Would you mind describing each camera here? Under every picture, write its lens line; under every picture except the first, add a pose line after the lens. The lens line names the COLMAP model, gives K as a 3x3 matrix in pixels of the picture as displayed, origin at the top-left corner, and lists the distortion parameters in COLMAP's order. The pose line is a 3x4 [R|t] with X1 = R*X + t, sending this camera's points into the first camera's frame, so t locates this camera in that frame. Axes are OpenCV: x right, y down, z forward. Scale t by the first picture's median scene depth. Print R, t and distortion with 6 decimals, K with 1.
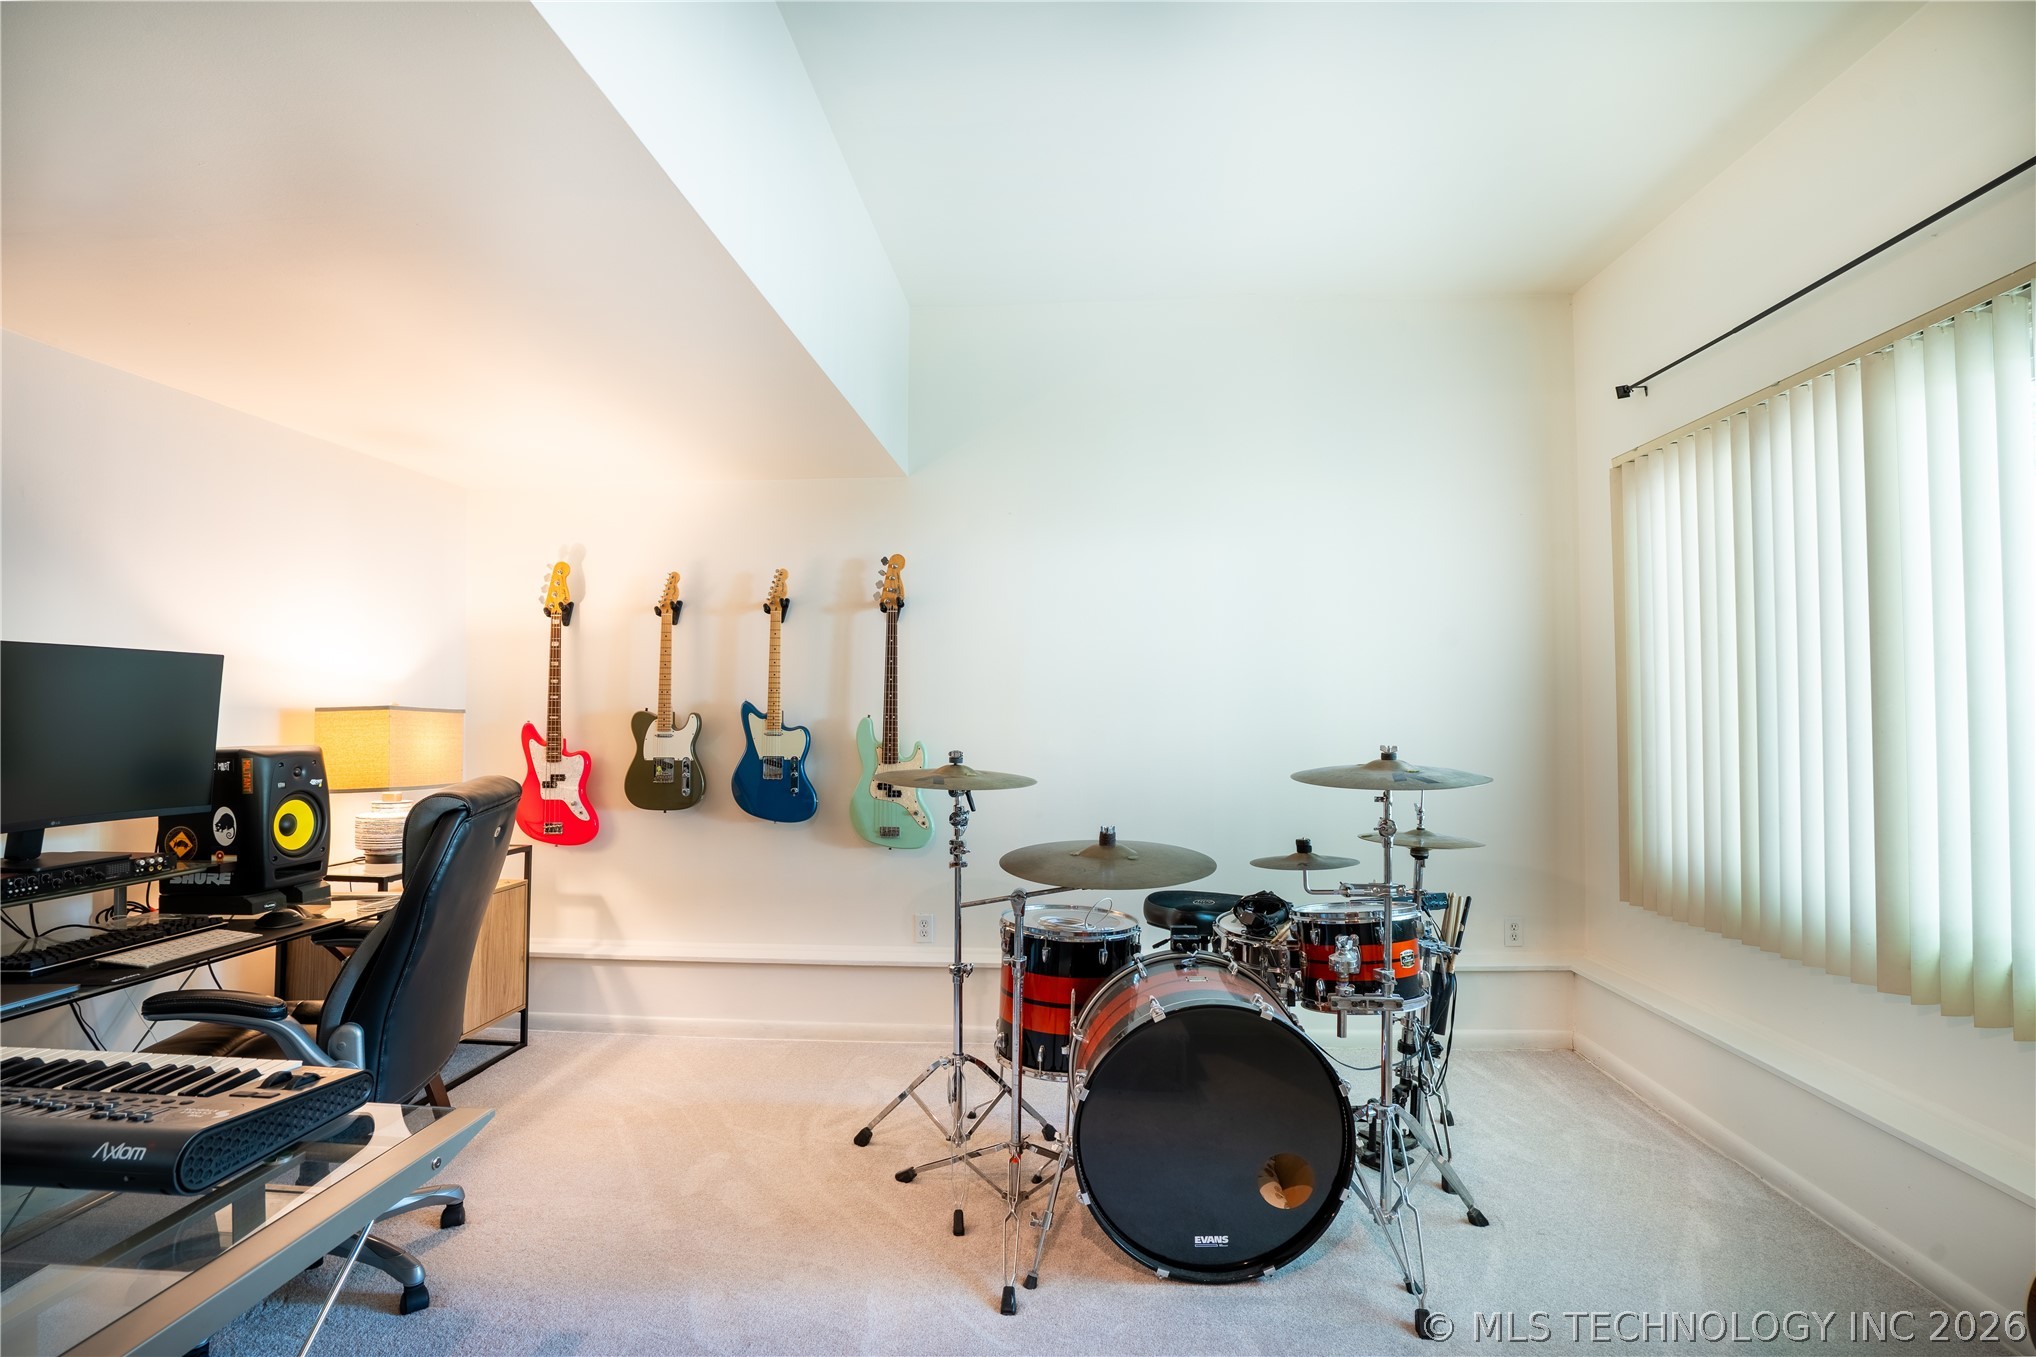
lens RADIAL K [[943.7, 0, 1017.4], [0, 943.7, 688.0], [0, 0, 1]] dist [-0.059531, 0.019081]
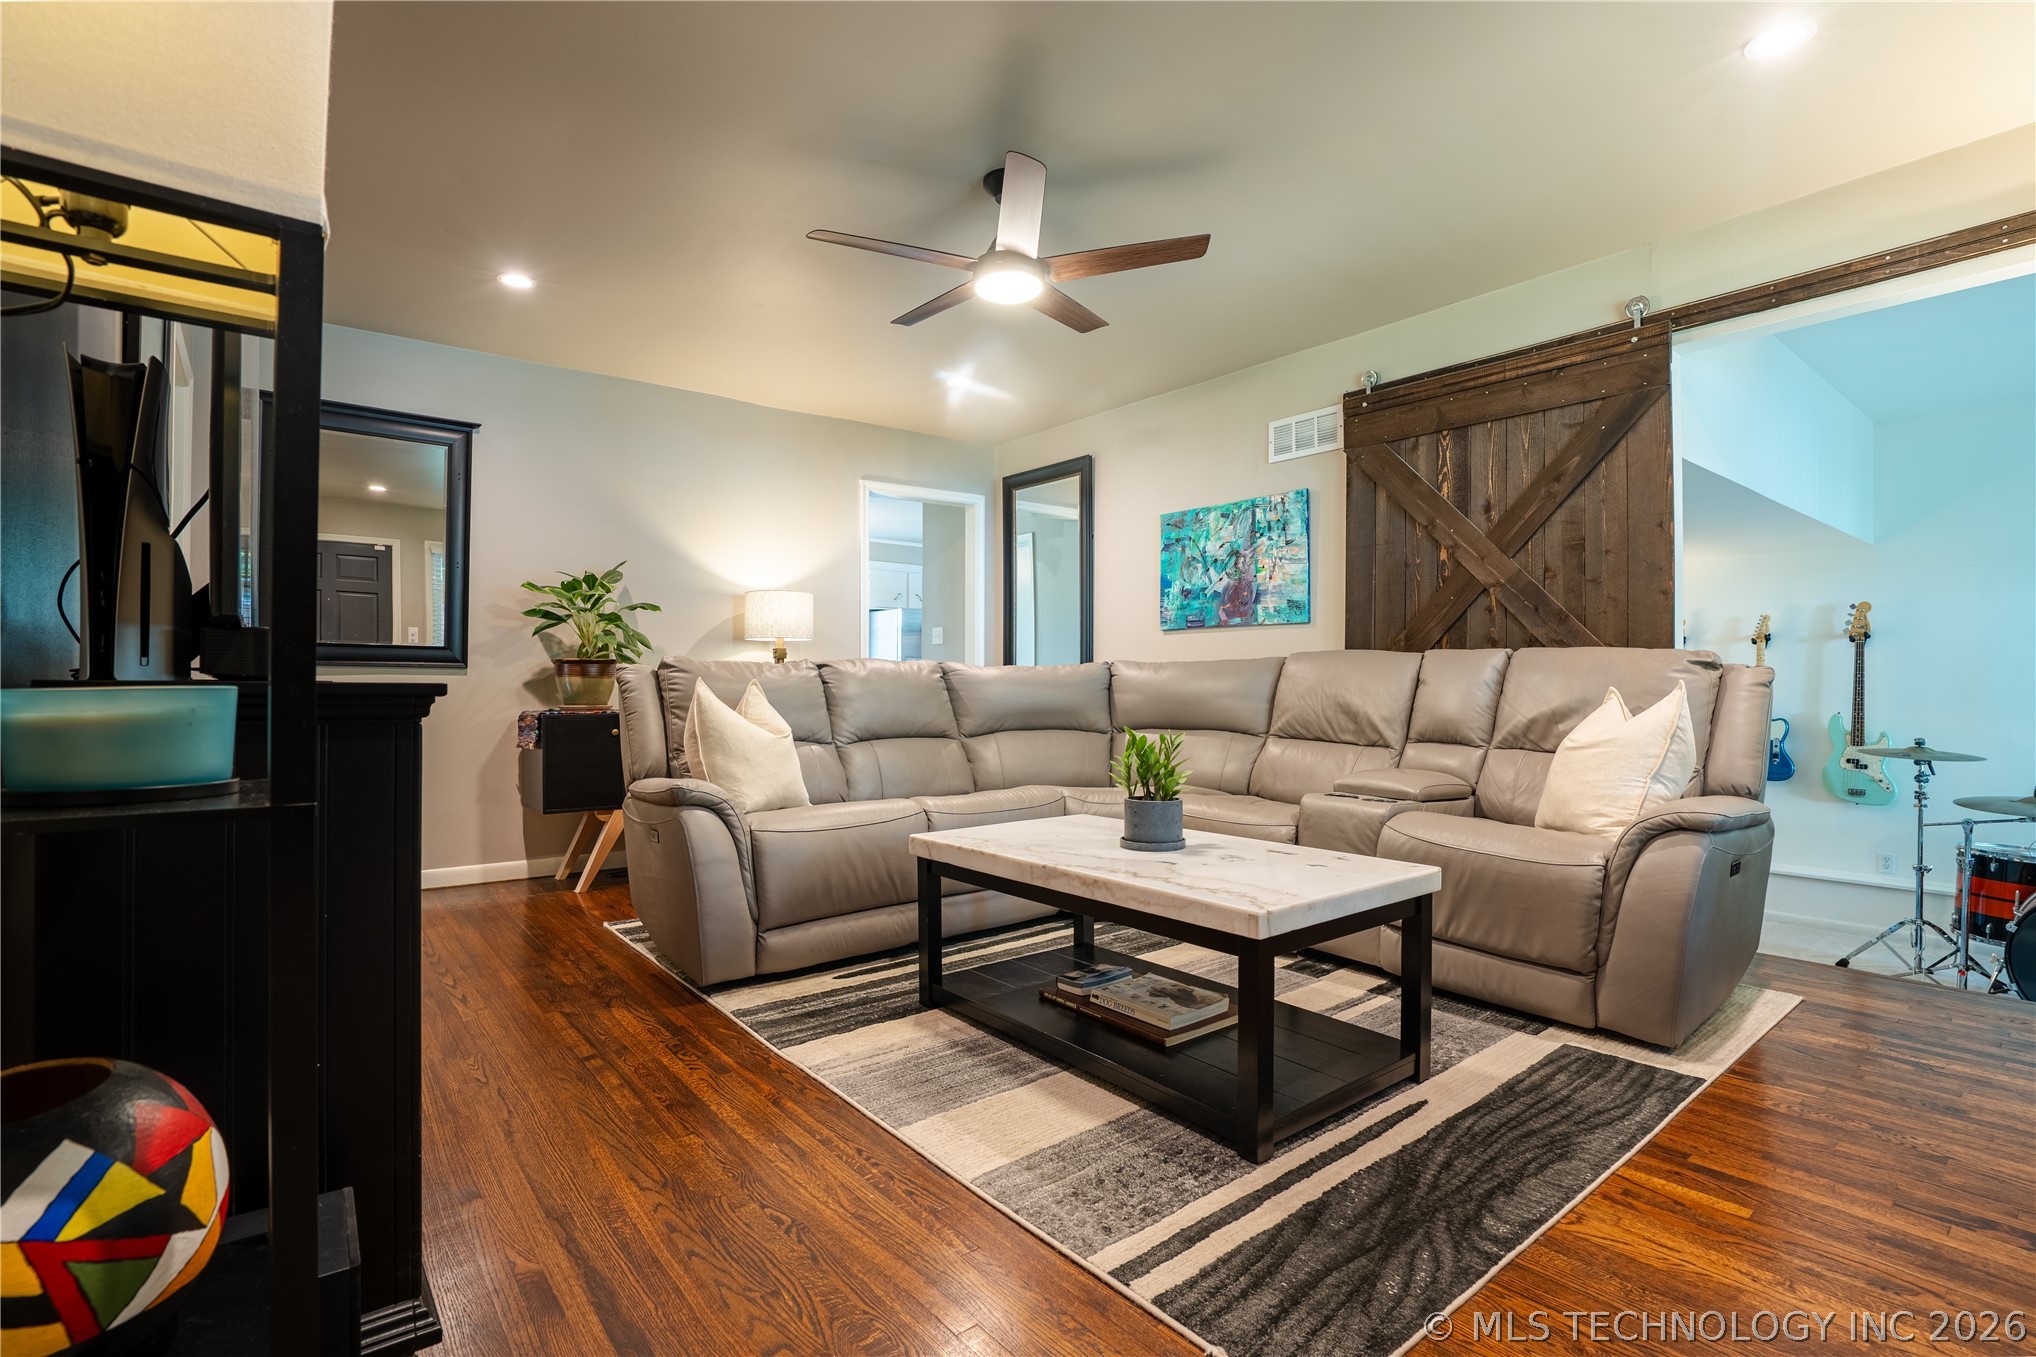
lens RADIAL K [[943.7, 0, 1017.4], [0, 943.7, 688.0], [0, 0, 1]] dist [-0.059531, 0.019081]
pose [[0.664856, 0.005157, -0.746954, 0.054659], [0.013153, 0.999740, 0.018610, -0.057229], [0.746856, -0.022198, 0.664616, -0.983184]]
